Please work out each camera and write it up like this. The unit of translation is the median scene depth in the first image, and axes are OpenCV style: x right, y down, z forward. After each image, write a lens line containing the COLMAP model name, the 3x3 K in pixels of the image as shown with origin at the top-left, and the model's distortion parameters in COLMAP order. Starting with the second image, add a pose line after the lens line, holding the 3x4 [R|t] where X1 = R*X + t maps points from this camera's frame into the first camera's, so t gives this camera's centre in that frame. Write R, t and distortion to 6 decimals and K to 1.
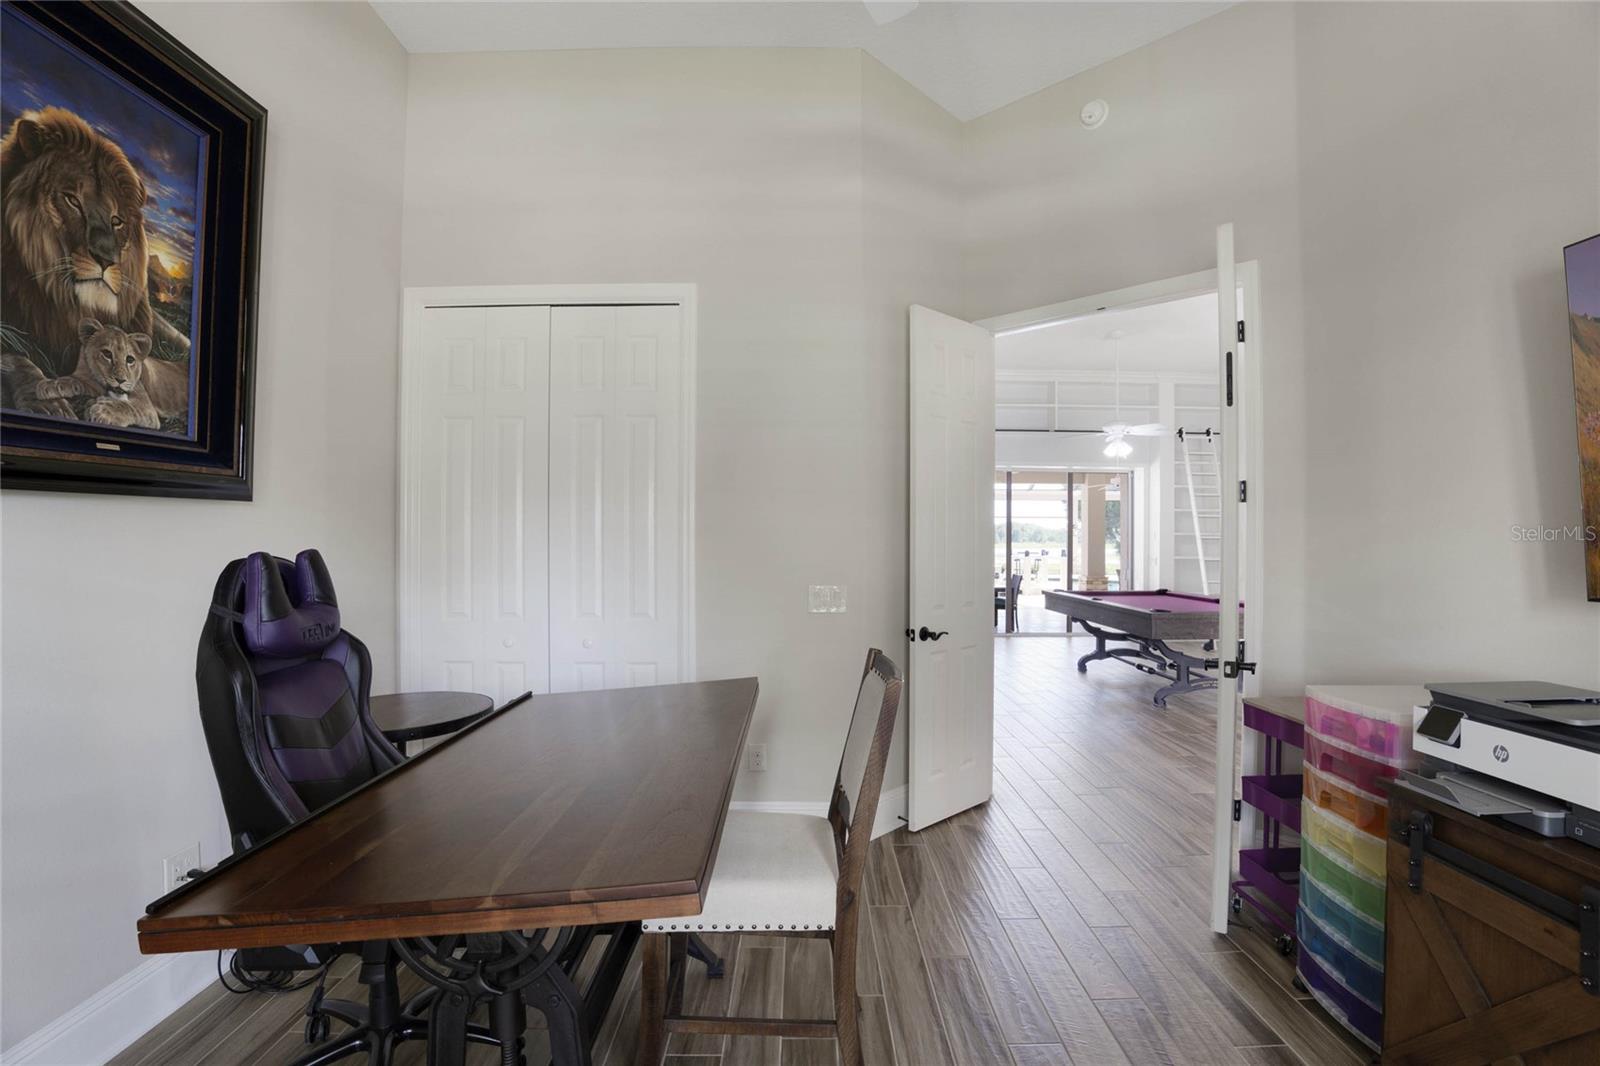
lens RADIAL K [[725.8, 0, 798.9], [0, 725.8, 532.9], [0, 0, 1]] dist [-0.048384, 0.008952]
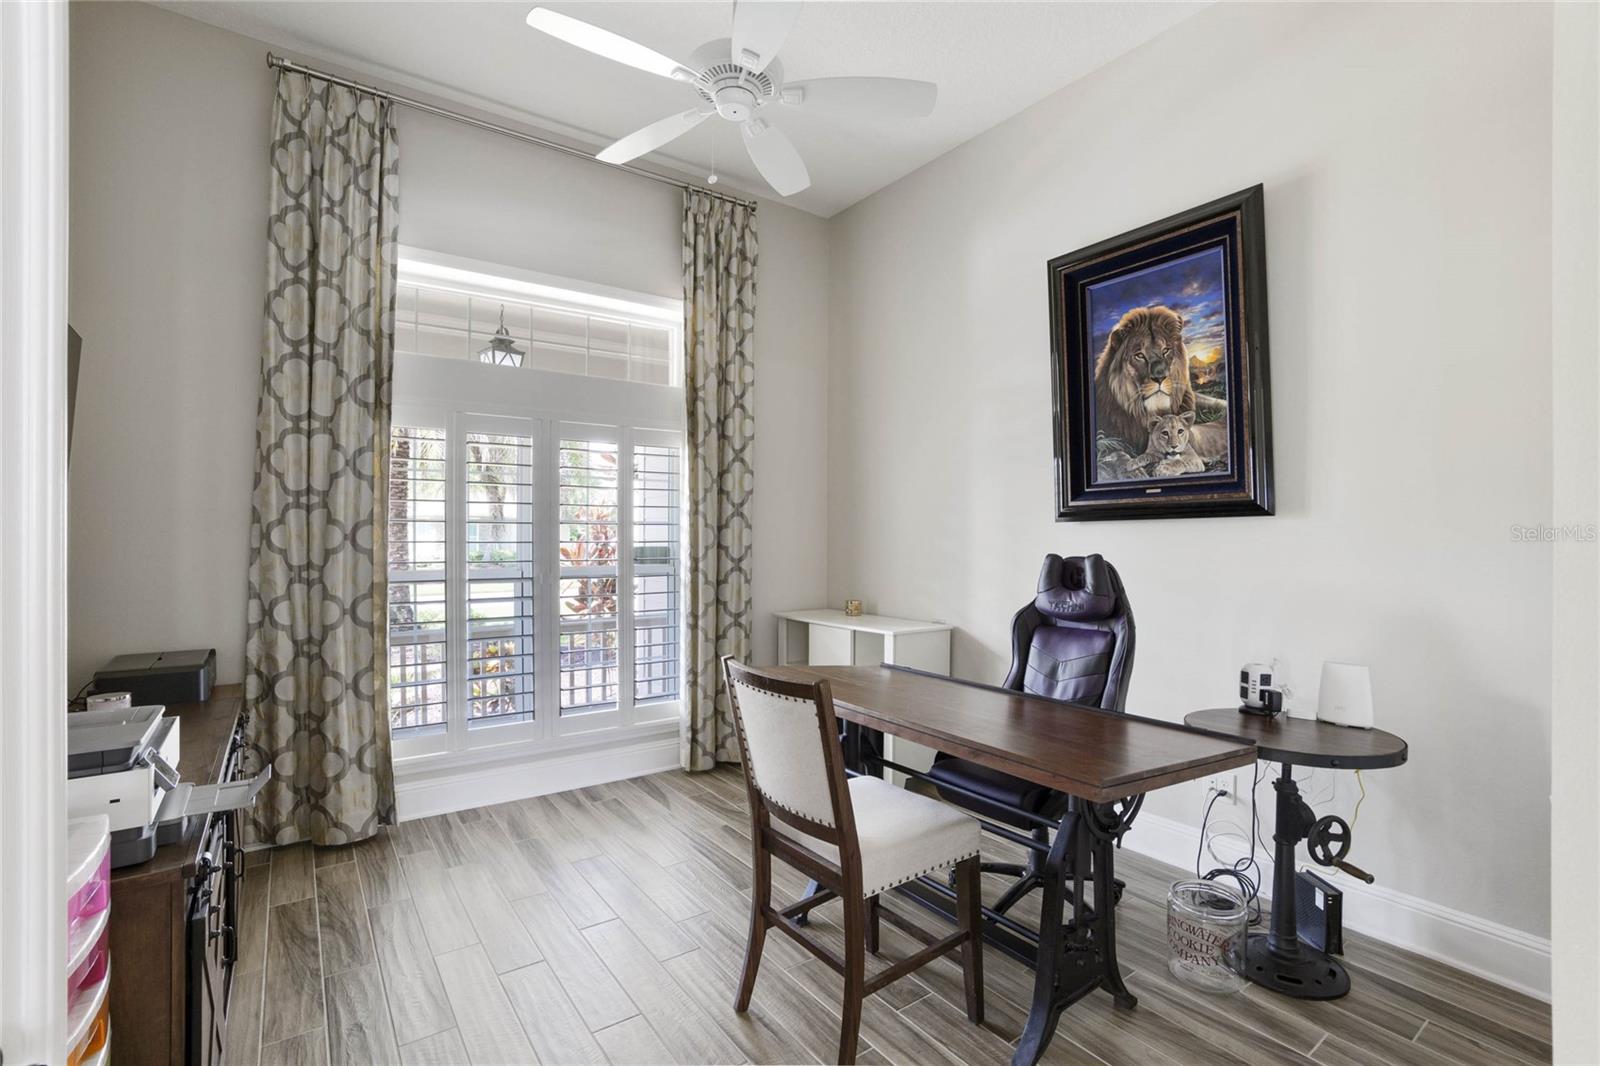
lens RADIAL K [[725.8, 0, 801.0], [0, 725.8, 528.0], [0, 0, 1]] dist [-0.048384, 0.008952]
pose [[-0.811150, -0.012434, -0.584706, 0.669686], [-0.002308, 0.999834, -0.018059, -0.001685], [0.584834, -0.013299, -0.811044, 1.811561]]
